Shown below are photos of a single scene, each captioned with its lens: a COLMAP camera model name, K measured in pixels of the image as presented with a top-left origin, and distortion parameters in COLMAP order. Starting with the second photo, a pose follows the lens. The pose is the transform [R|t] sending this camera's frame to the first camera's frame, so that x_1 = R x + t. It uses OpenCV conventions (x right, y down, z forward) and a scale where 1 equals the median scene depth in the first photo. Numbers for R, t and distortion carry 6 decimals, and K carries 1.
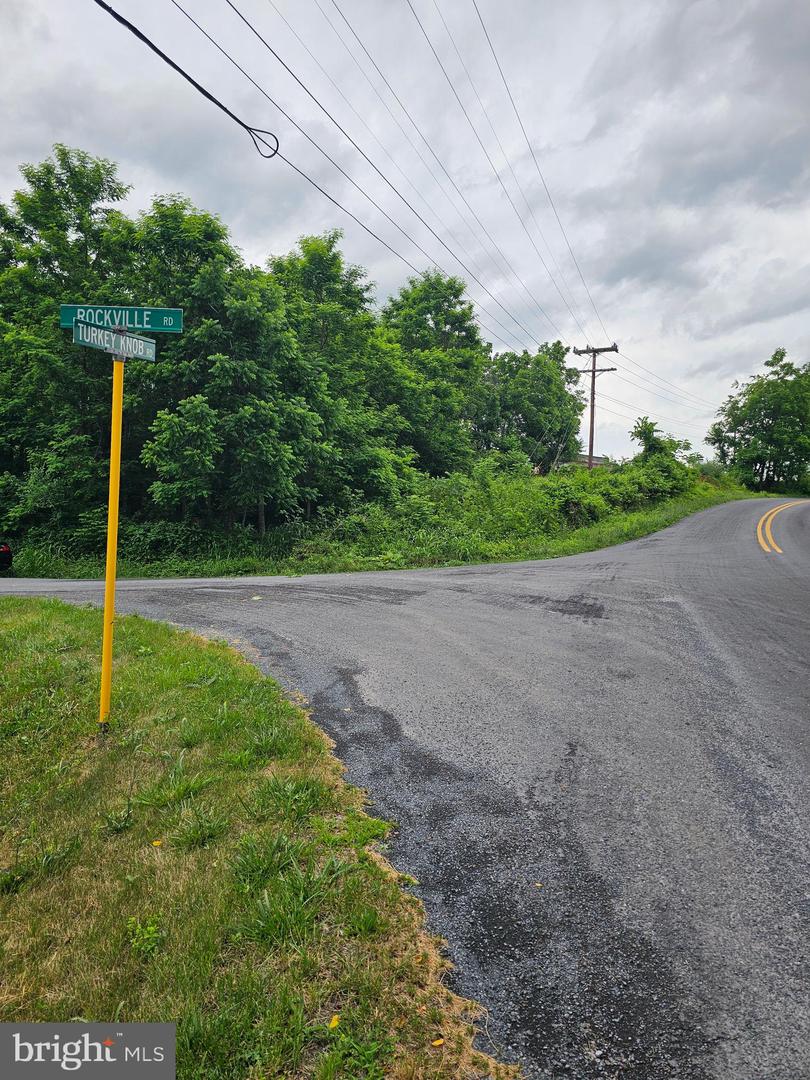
lens RADIAL K [[732.6, 0, 397.6], [0, 732.6, 521.4], [0, 0, 1]] dist [0.128287, -0.150908]
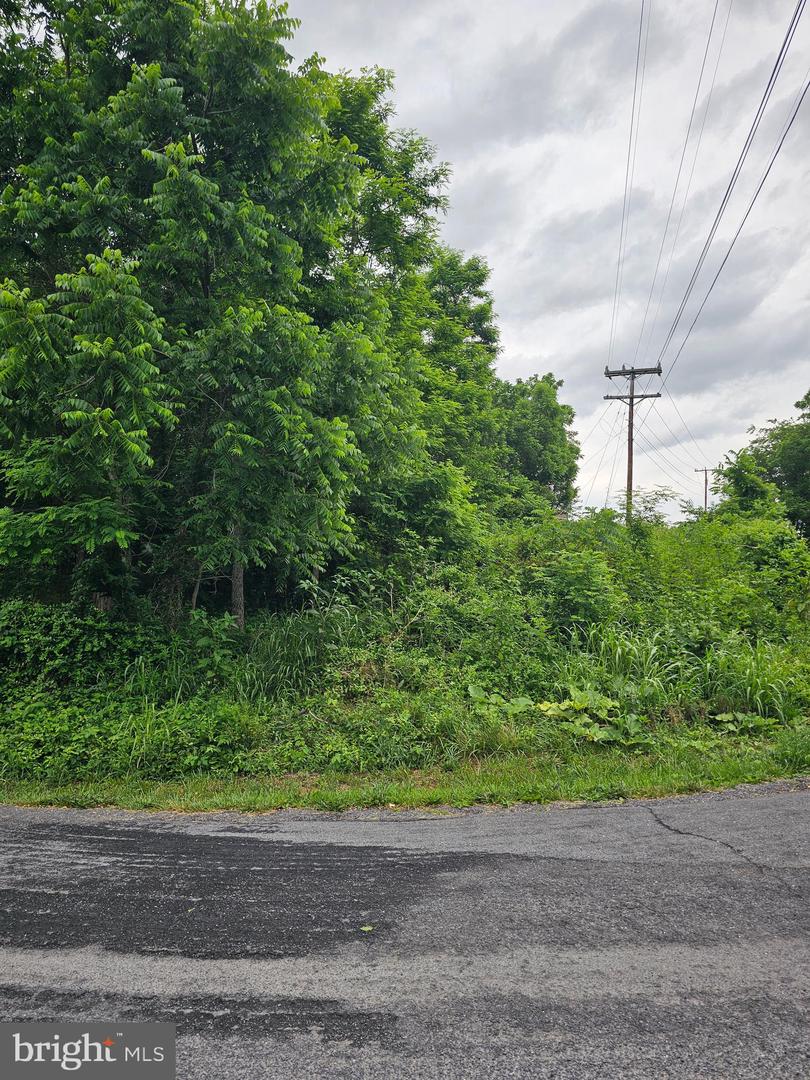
lens RADIAL K [[735.9, 0, 405.0], [0, 735.9, 540.0], [0, 0, 1]] dist [0.060649, -0.058606]
pose [[0.993181, 0.020539, 0.114758, -0.120555], [-0.015179, 0.998761, -0.047392, -0.015762], [-0.115589, 0.045327, 0.992262, 0.456323]]
